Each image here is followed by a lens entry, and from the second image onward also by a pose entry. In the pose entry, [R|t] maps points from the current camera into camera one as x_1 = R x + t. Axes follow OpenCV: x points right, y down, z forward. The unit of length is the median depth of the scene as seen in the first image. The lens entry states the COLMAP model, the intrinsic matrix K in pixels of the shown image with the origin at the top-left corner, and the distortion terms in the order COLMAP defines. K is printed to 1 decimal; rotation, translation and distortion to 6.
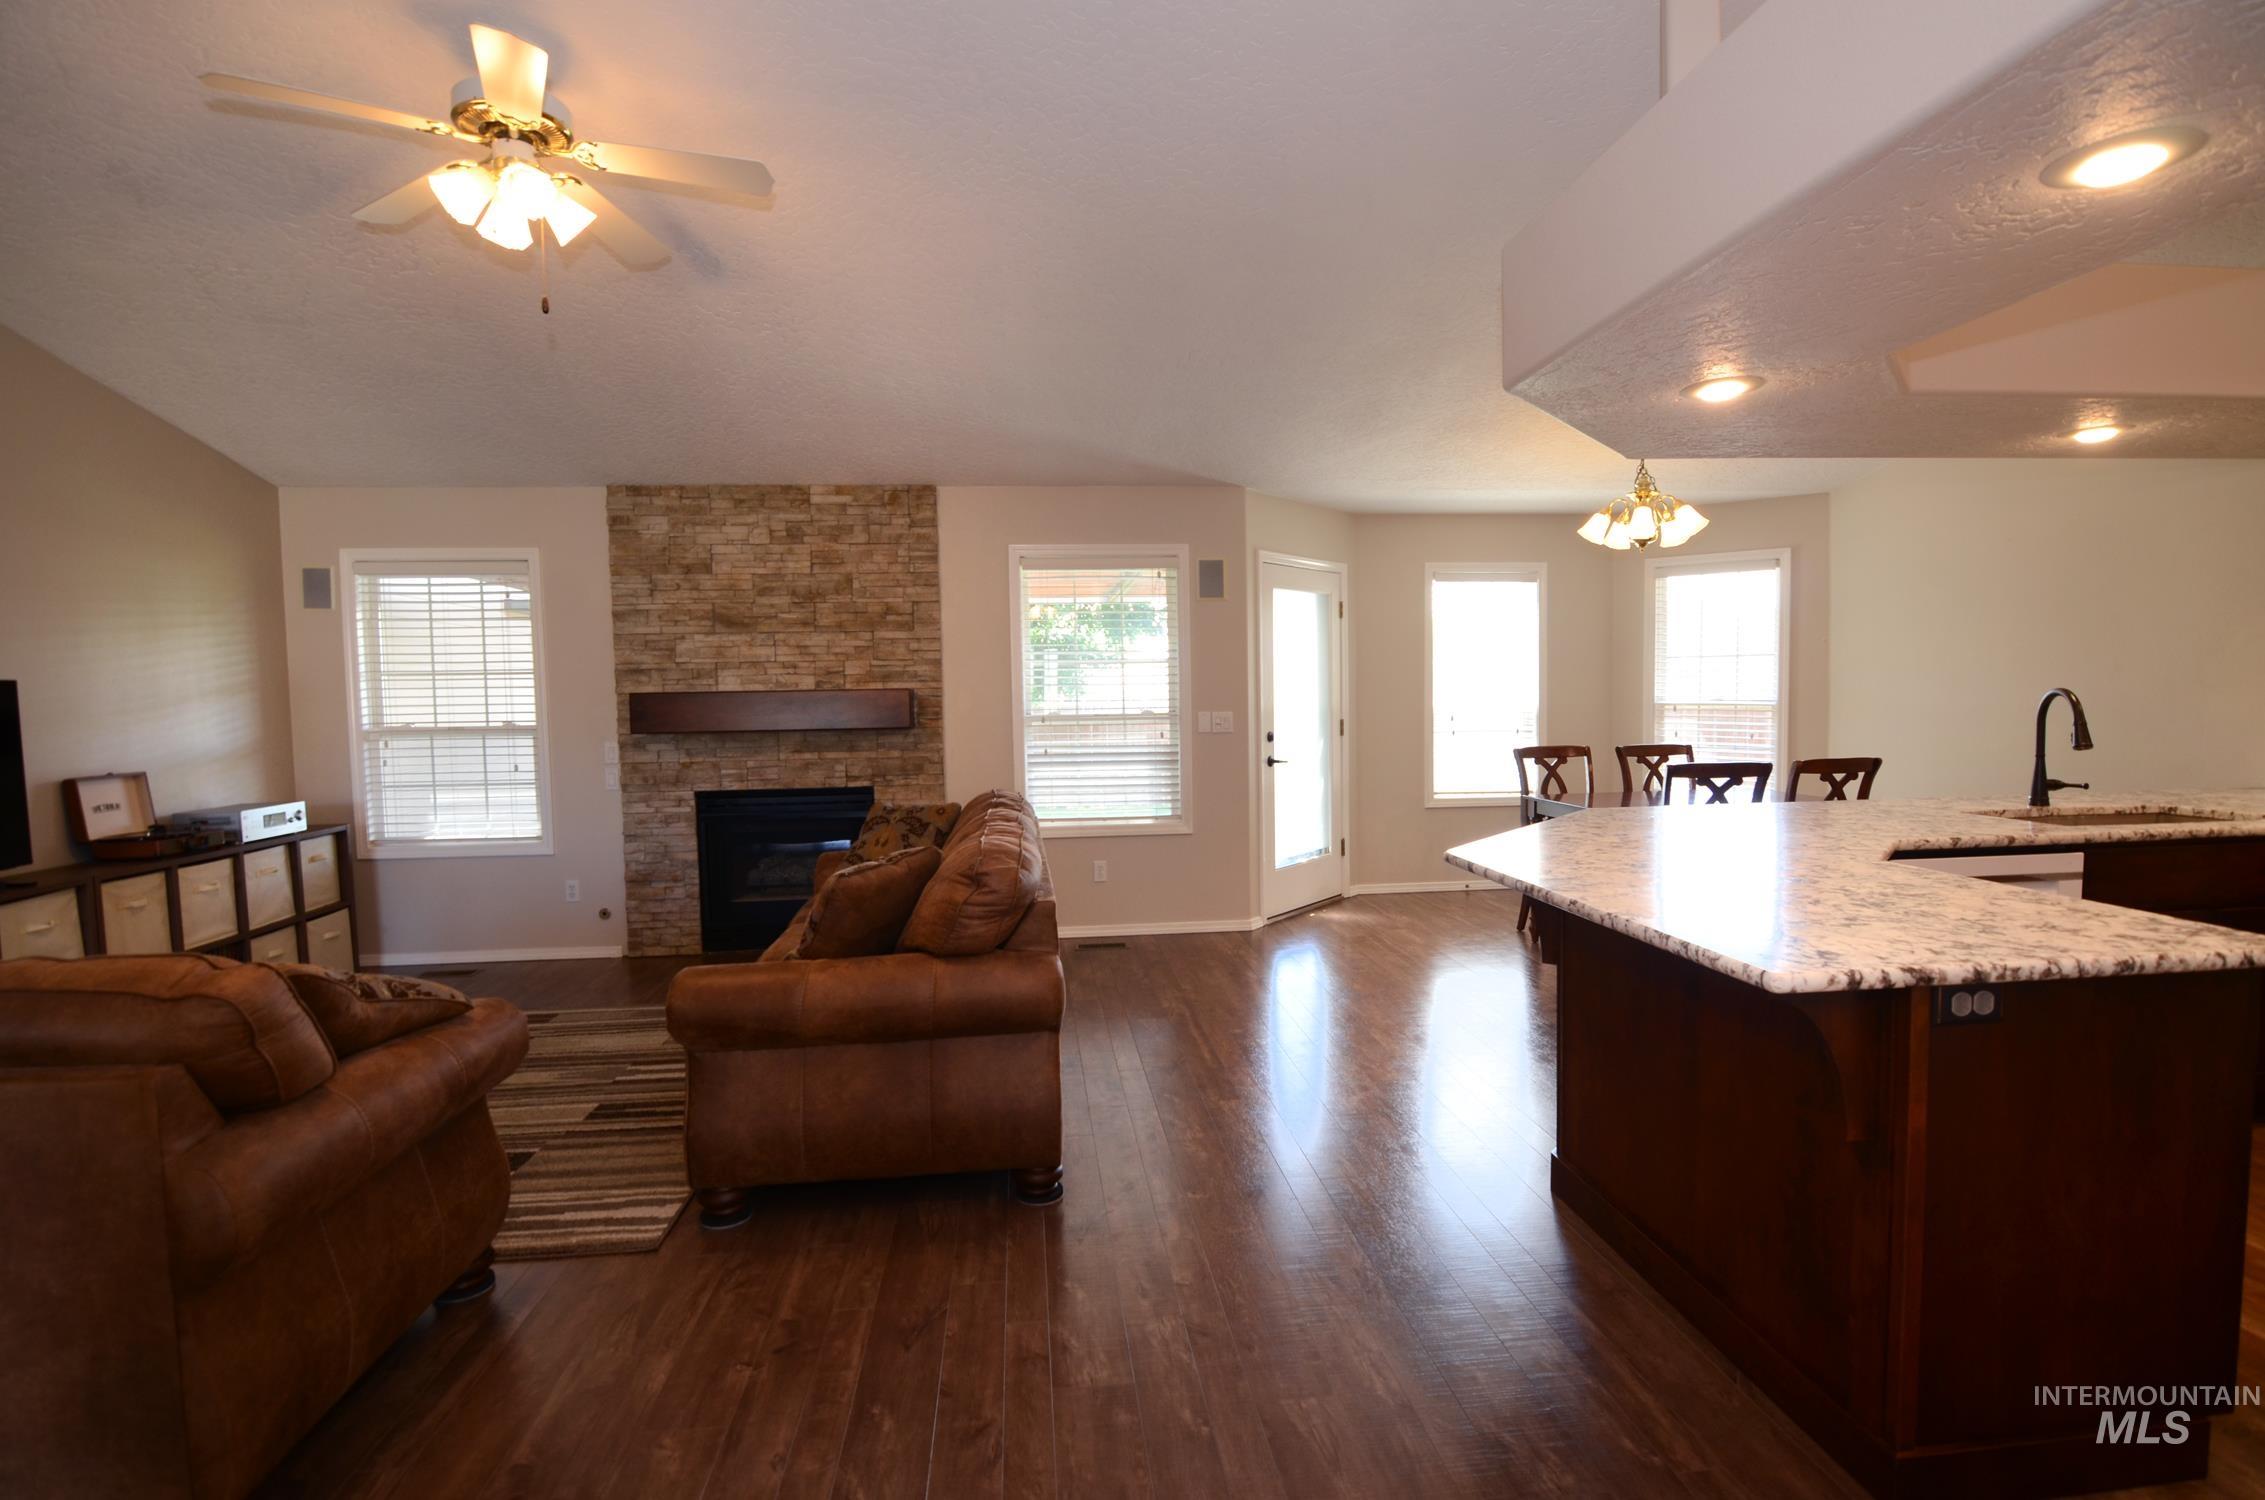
lens RADIAL K [[1094.0, 0, 1132.5], [0, 1094.0, 750.0], [0, 0, 1]] dist [0.002794, 0.000093]
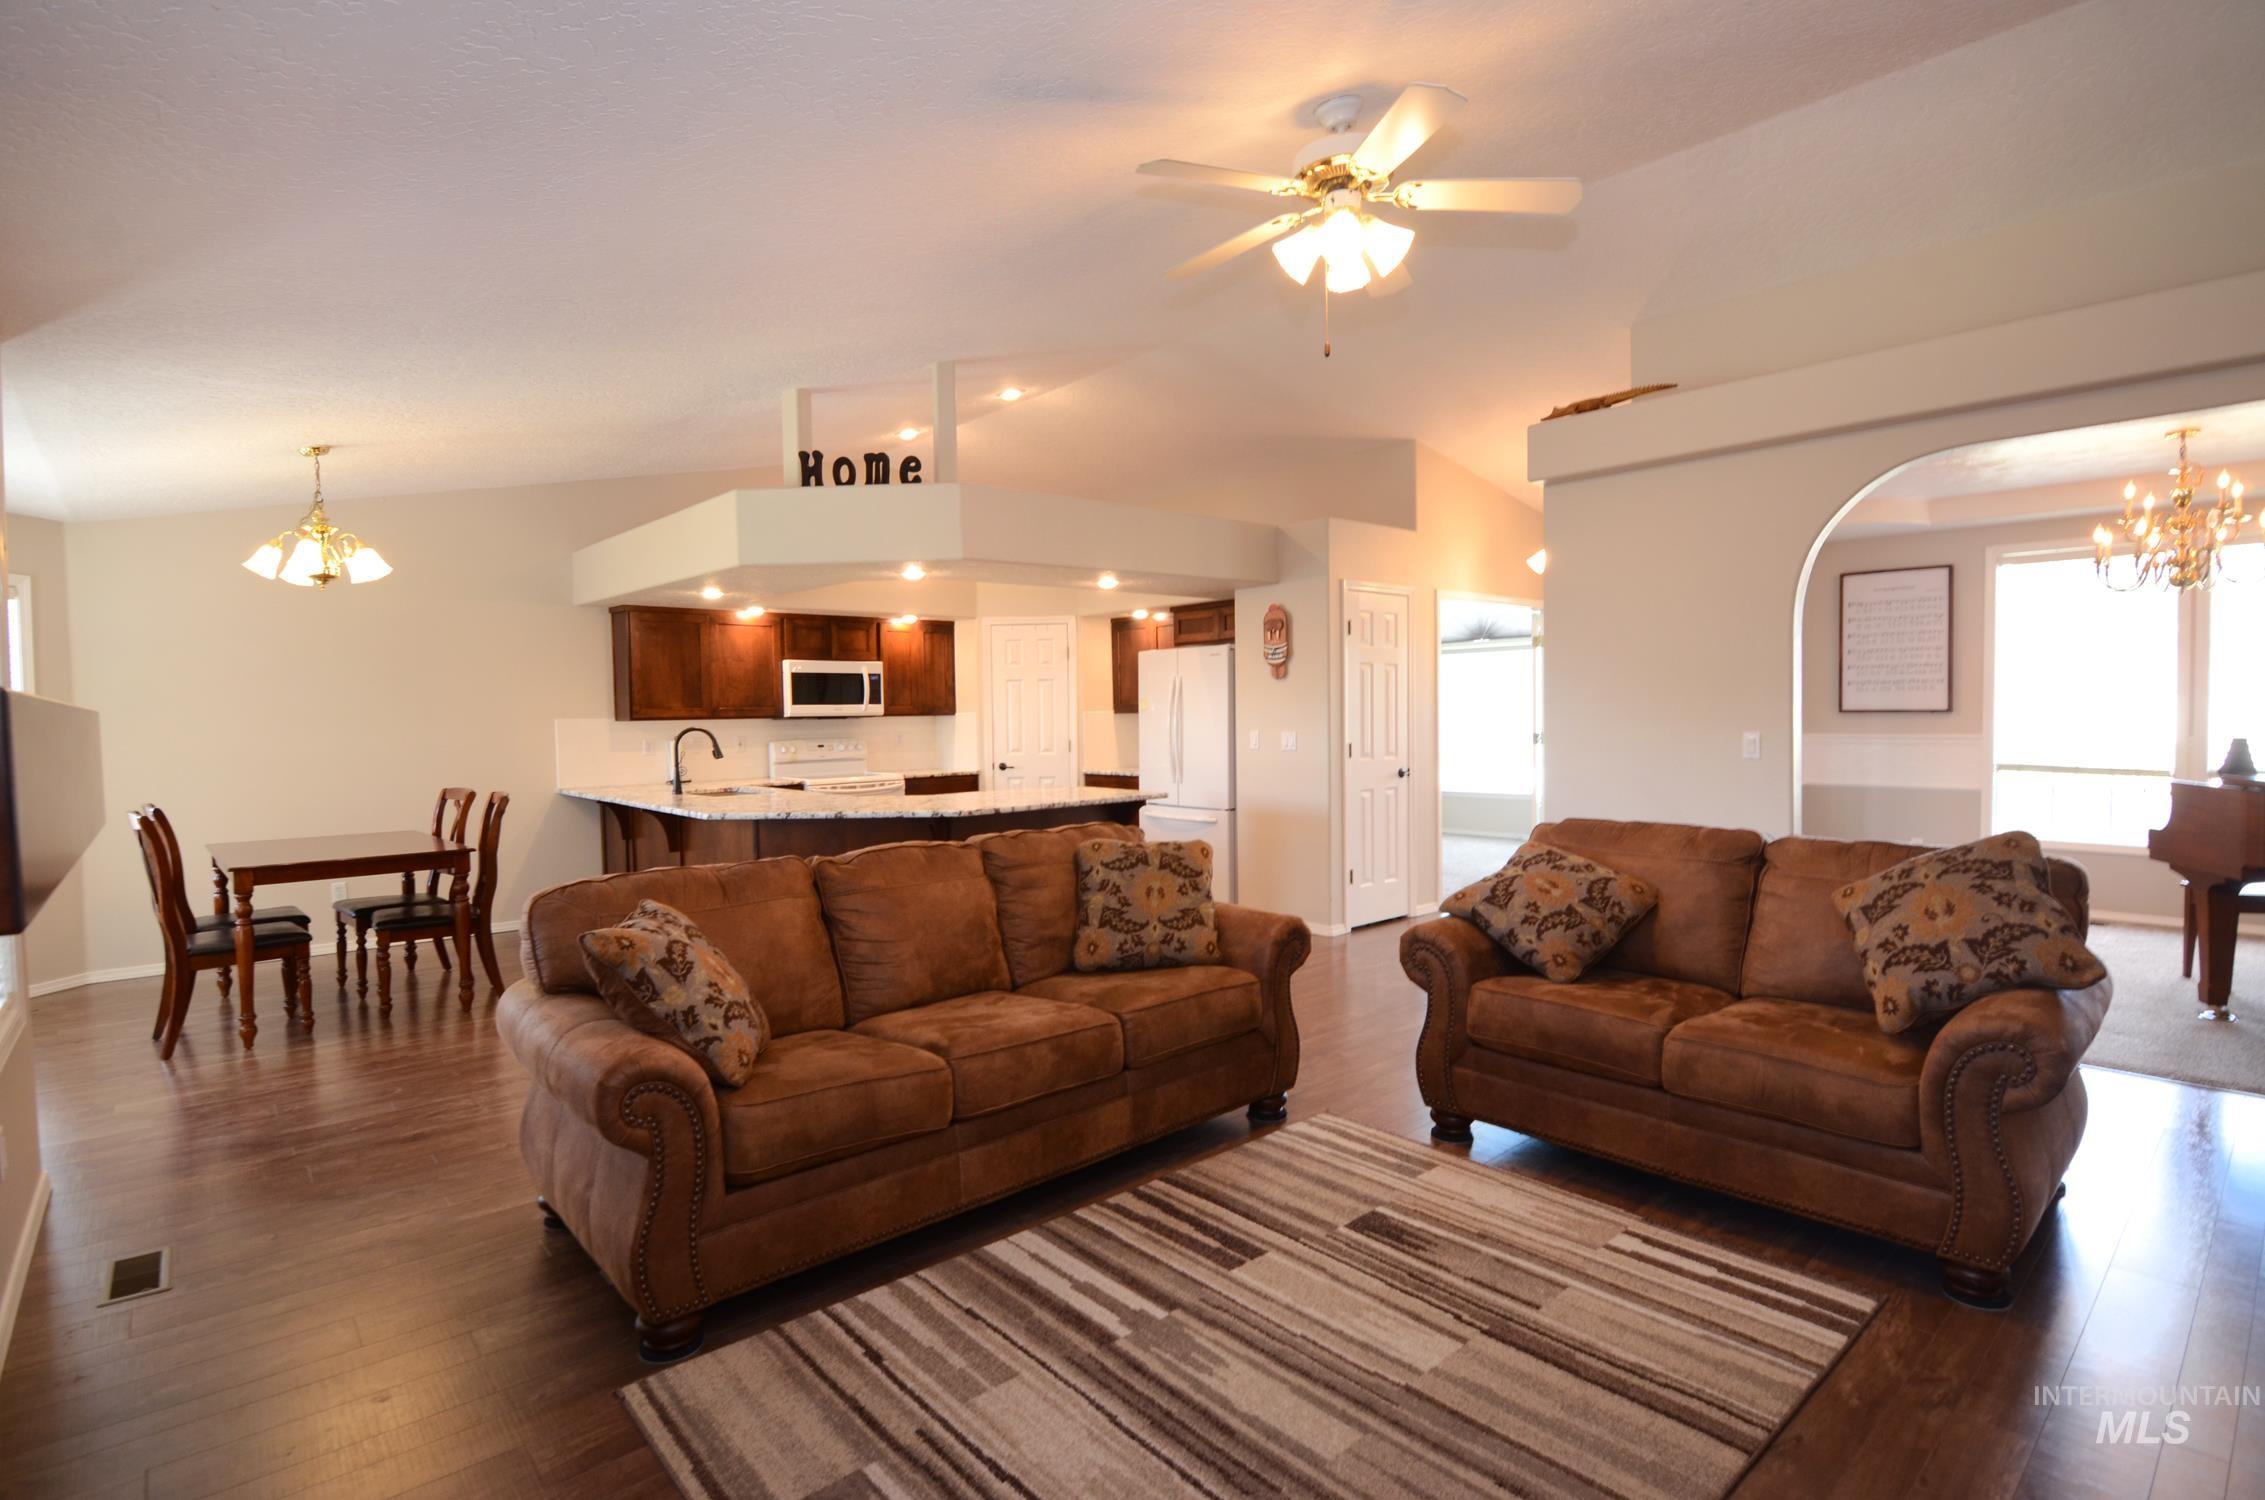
lens RADIAL K [[1094.0, 0, 1132.5], [0, 1094.0, 750.0], [0, 0, 1]] dist [0.002794, 0.000093]
pose [[-0.583850, -0.000657, 0.811861, -0.656723], [0.071141, 0.996112, 0.051968, -0.037985], [-0.808739, 0.088098, -0.581533, 0.915883]]
